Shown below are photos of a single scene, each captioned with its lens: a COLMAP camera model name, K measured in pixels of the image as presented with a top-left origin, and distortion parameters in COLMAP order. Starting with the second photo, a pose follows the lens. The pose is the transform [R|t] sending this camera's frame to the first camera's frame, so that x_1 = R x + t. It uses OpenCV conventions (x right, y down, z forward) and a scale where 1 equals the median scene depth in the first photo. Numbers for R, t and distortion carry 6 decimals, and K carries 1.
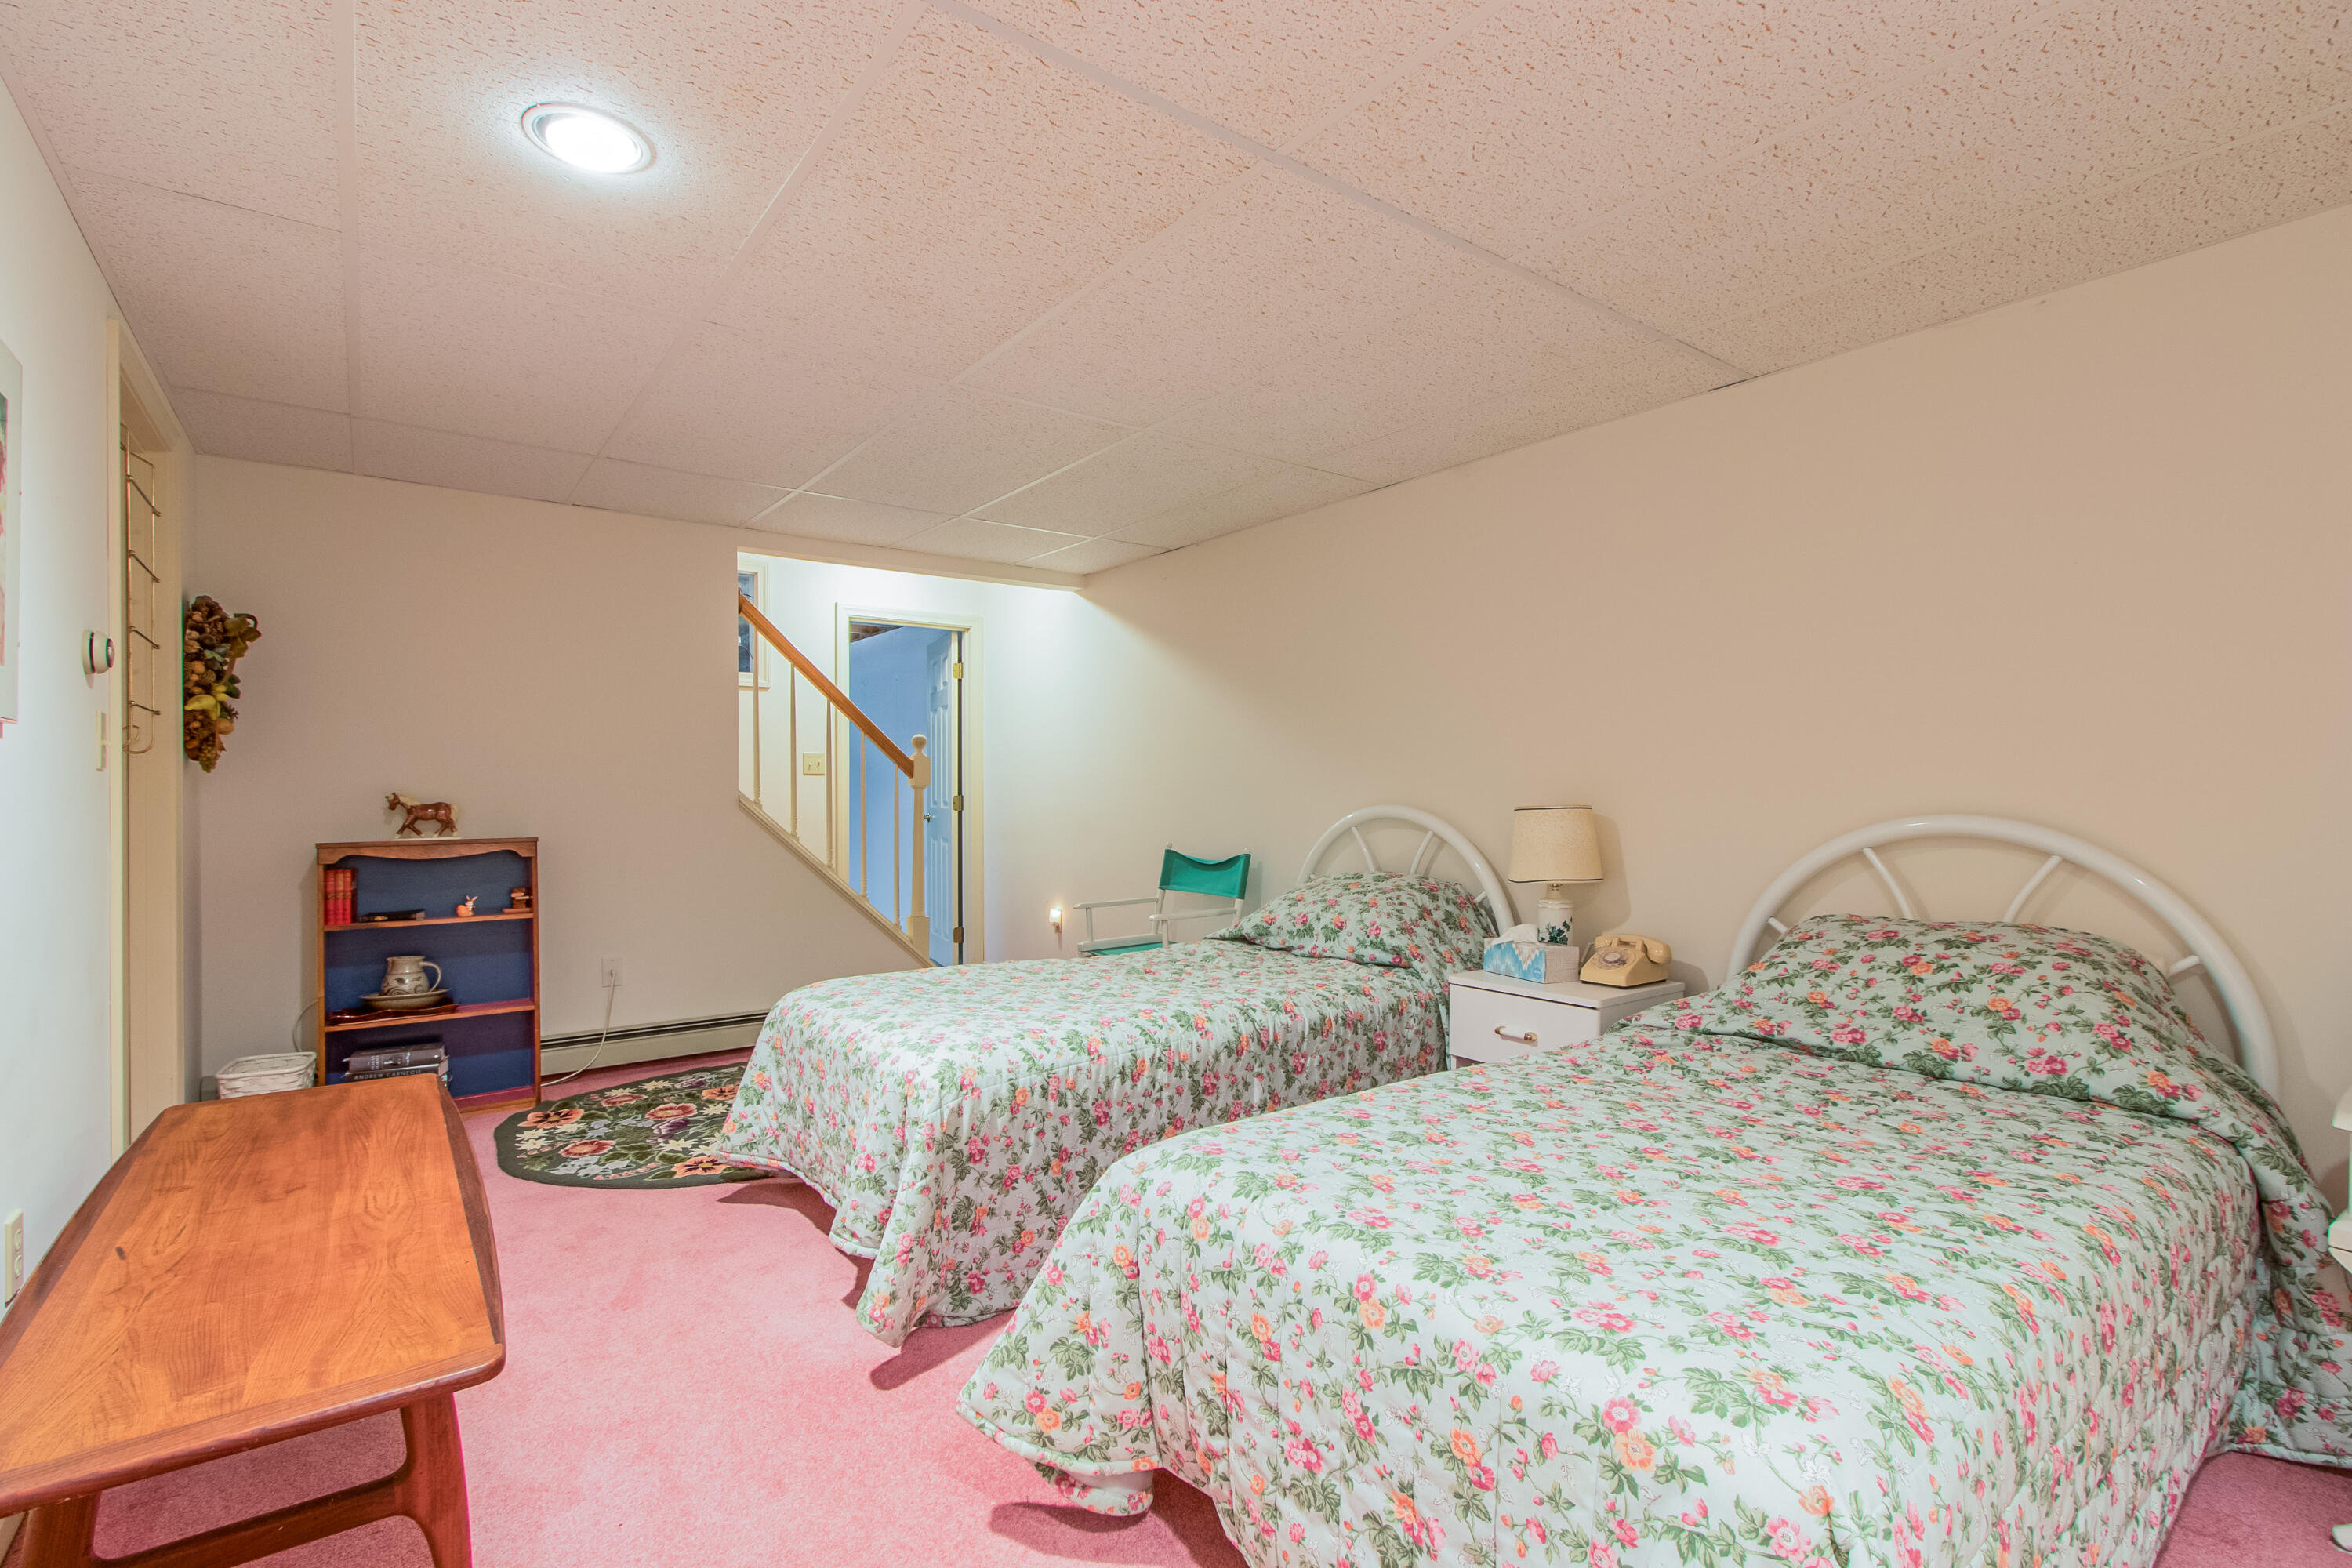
lens RADIAL K [[1103.1, 0, 1174.5], [0, 1103.1, 787.9], [0, 0, 1]] dist [0.004799, -0.003650]
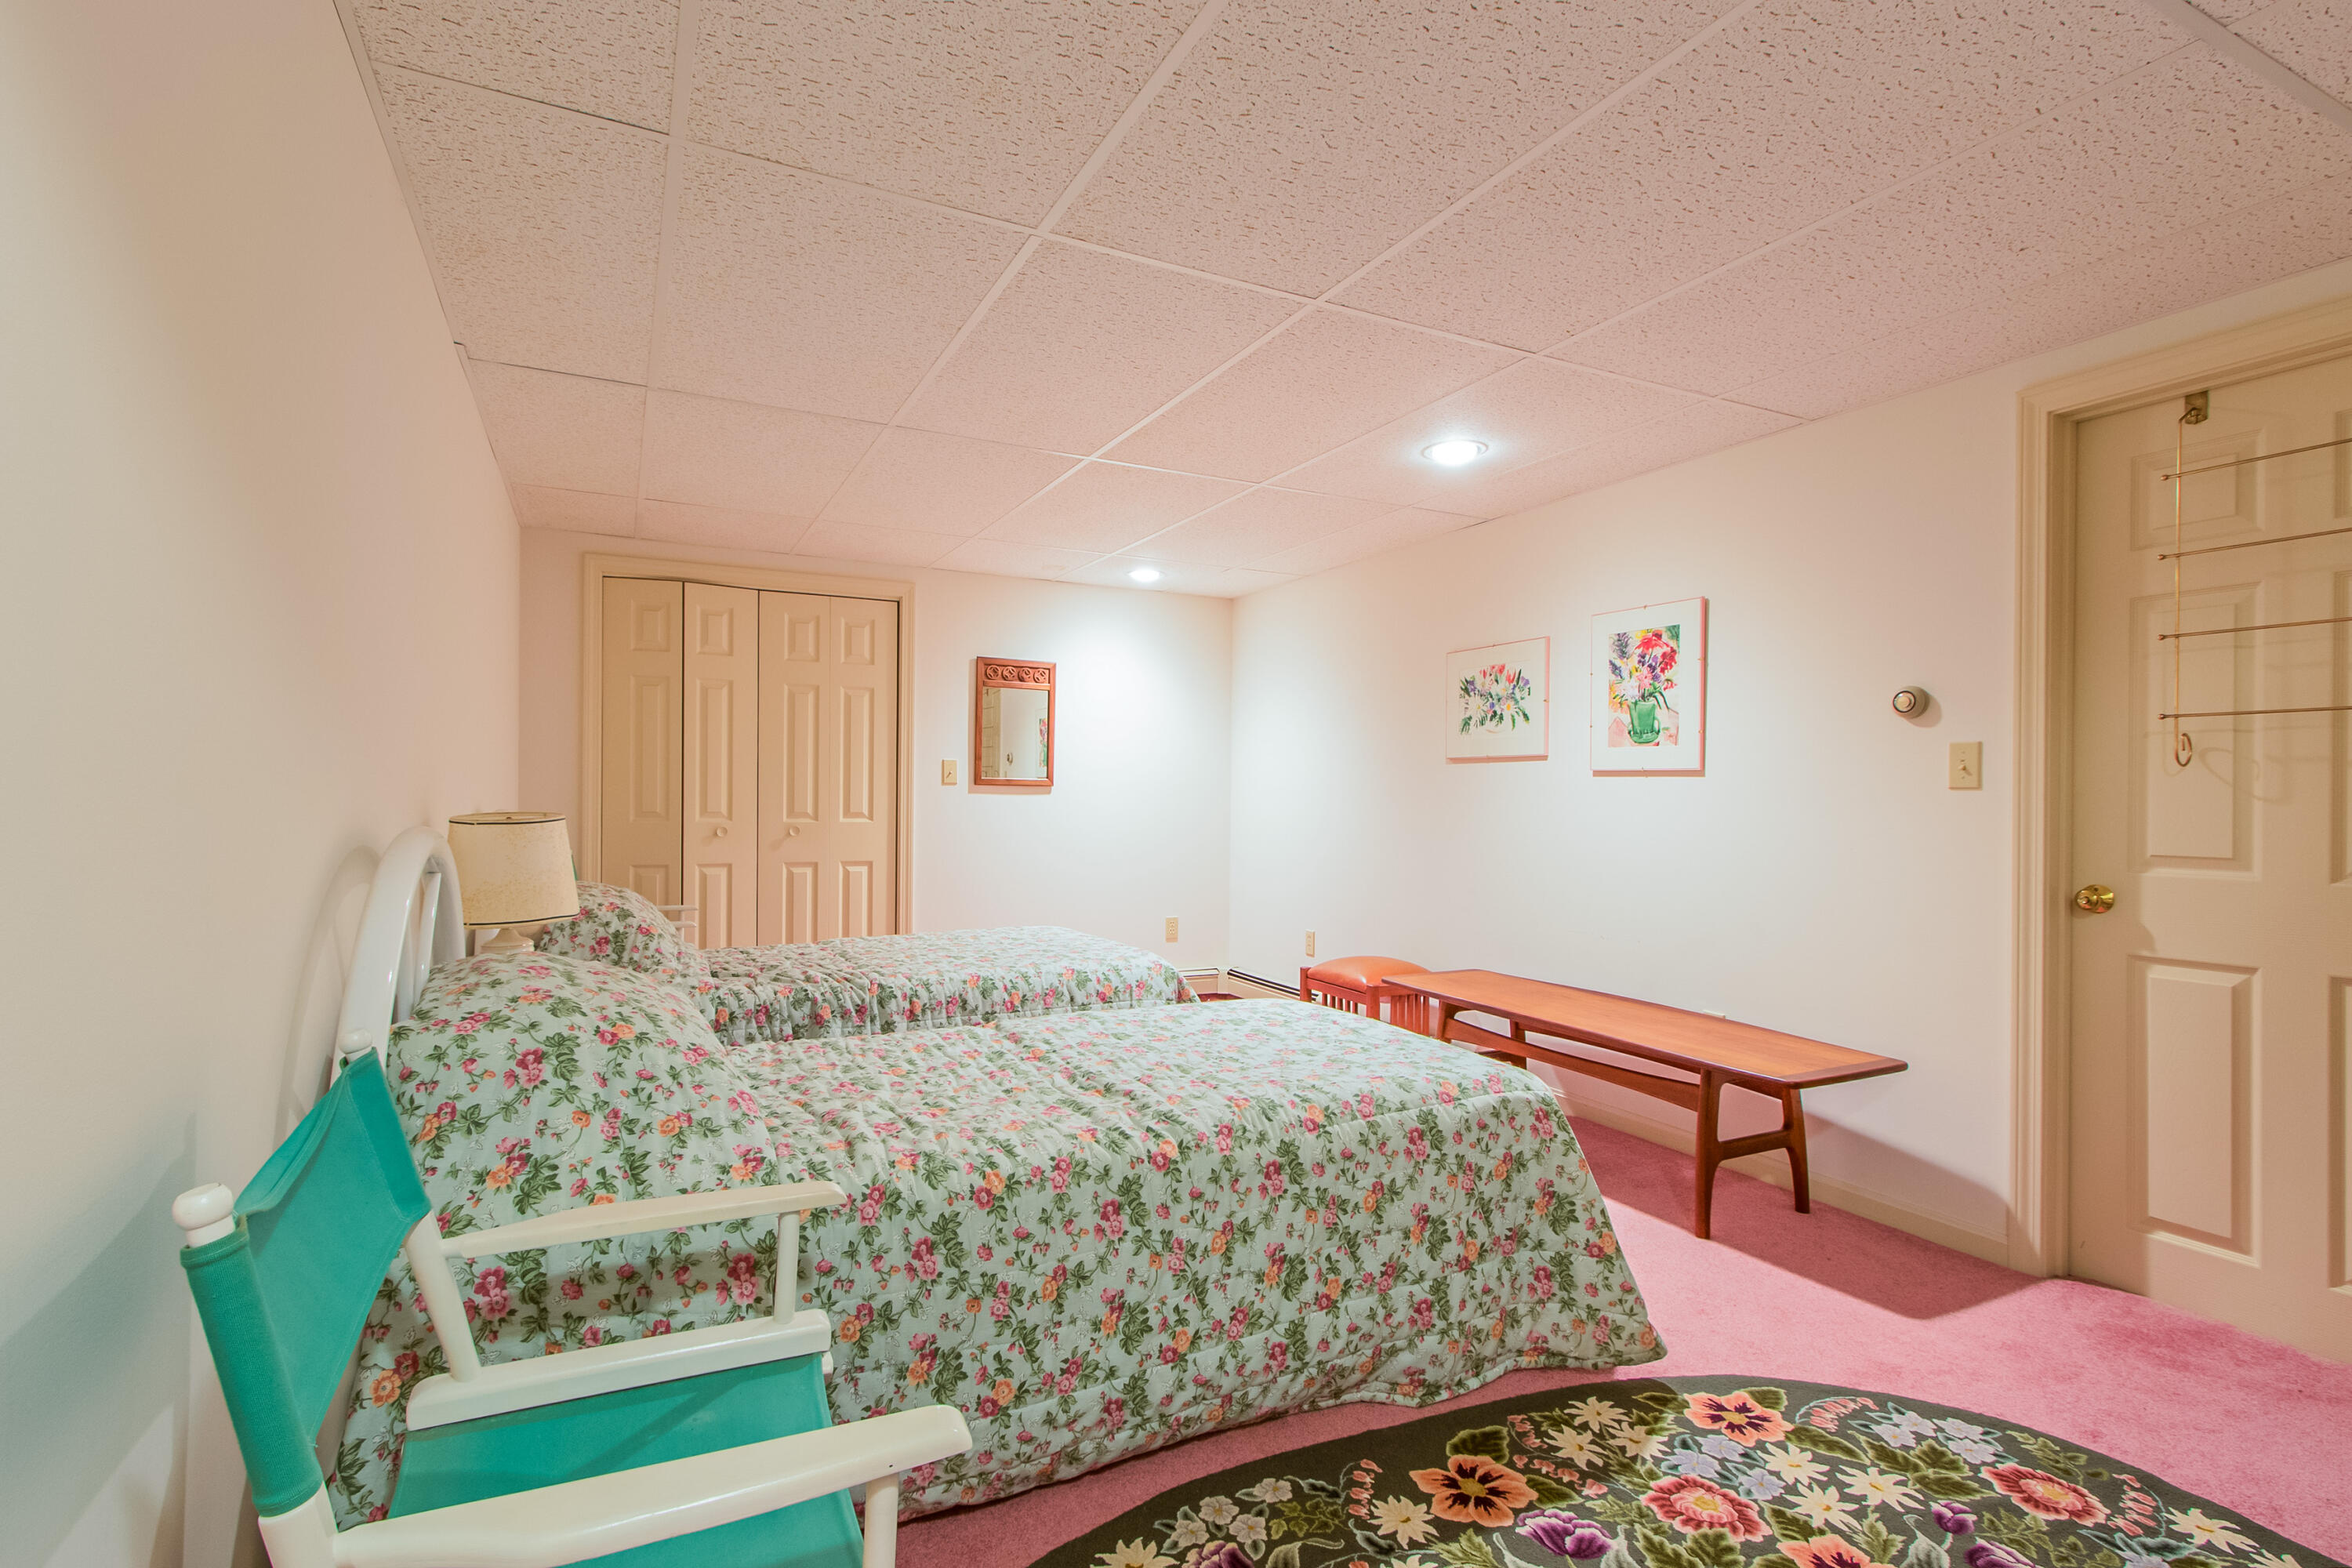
lens RADIAL K [[1103.1, 0, 1176.1], [0, 1103.1, 789.3], [0, 0, 1]] dist [0.004799, -0.003650]
pose [[-0.984403, -0.002511, 0.175913, -0.227077], [-0.003206, 0.999988, -0.003666, -0.006793], [-0.175902, -0.004173, -0.984399, 1.684708]]
